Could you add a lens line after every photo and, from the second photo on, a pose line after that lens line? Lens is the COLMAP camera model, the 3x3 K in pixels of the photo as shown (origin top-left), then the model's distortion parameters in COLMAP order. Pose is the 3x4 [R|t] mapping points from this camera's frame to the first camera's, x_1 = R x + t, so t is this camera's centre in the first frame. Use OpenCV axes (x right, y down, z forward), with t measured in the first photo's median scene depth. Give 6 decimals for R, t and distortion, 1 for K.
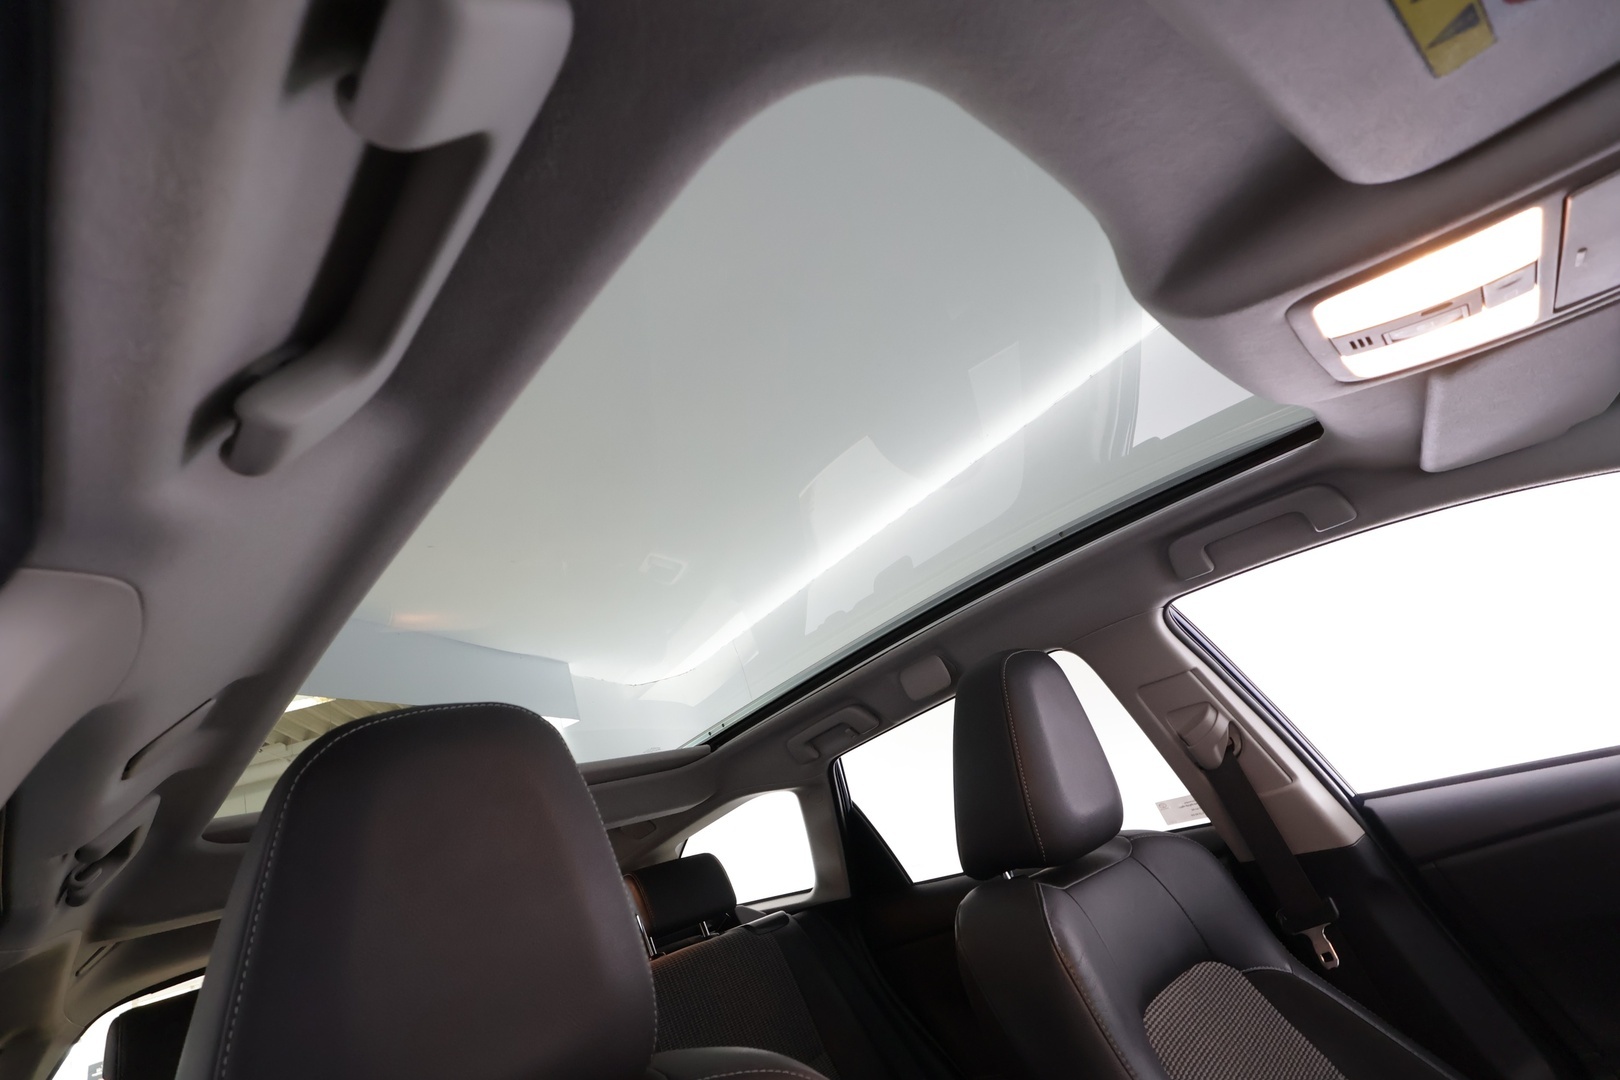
lens RADIAL K [[727.6, 0, 807.0], [0, 727.6, 542.5], [0, 0, 1]] dist [-0.000617, 0.000377]
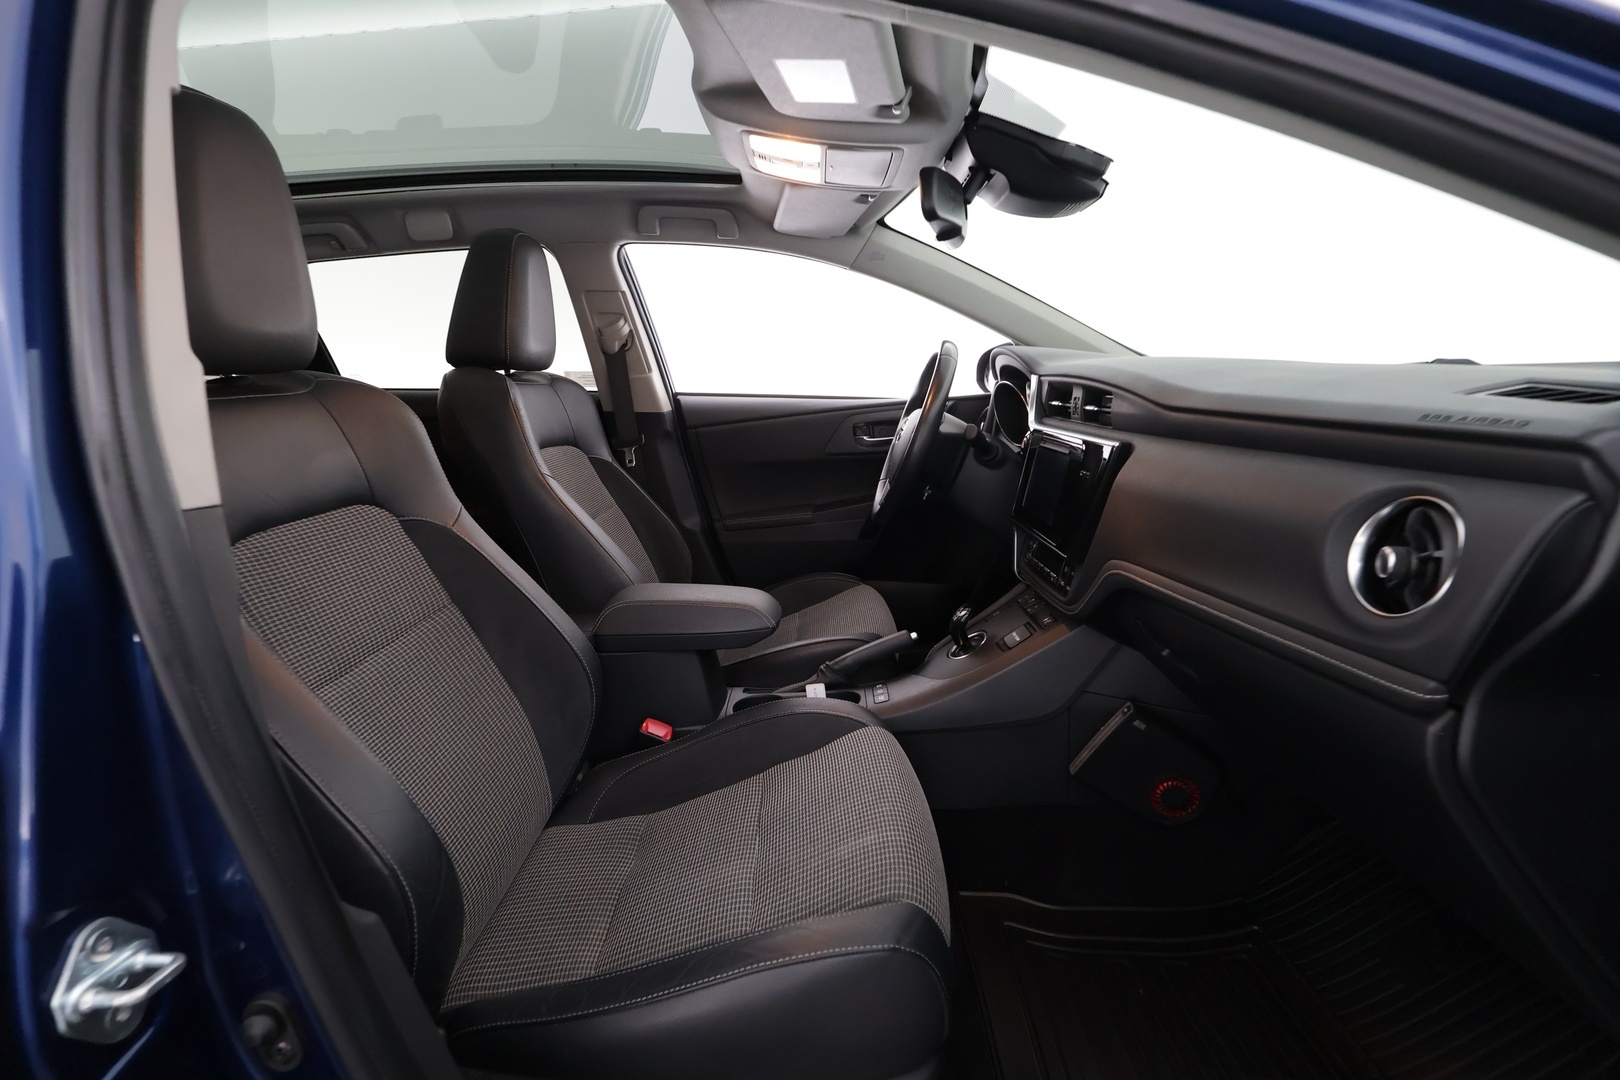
lens RADIAL K [[727.6, 0, 805.2], [0, 727.6, 540.5], [0, 0, 1]] dist [-0.000617, 0.000377]
pose [[0.670284, 0.103011, 0.734920, -0.304760], [-0.437419, 0.854841, 0.279128, 0.024097], [-0.599487, -0.508563, 0.618045, -0.480355]]
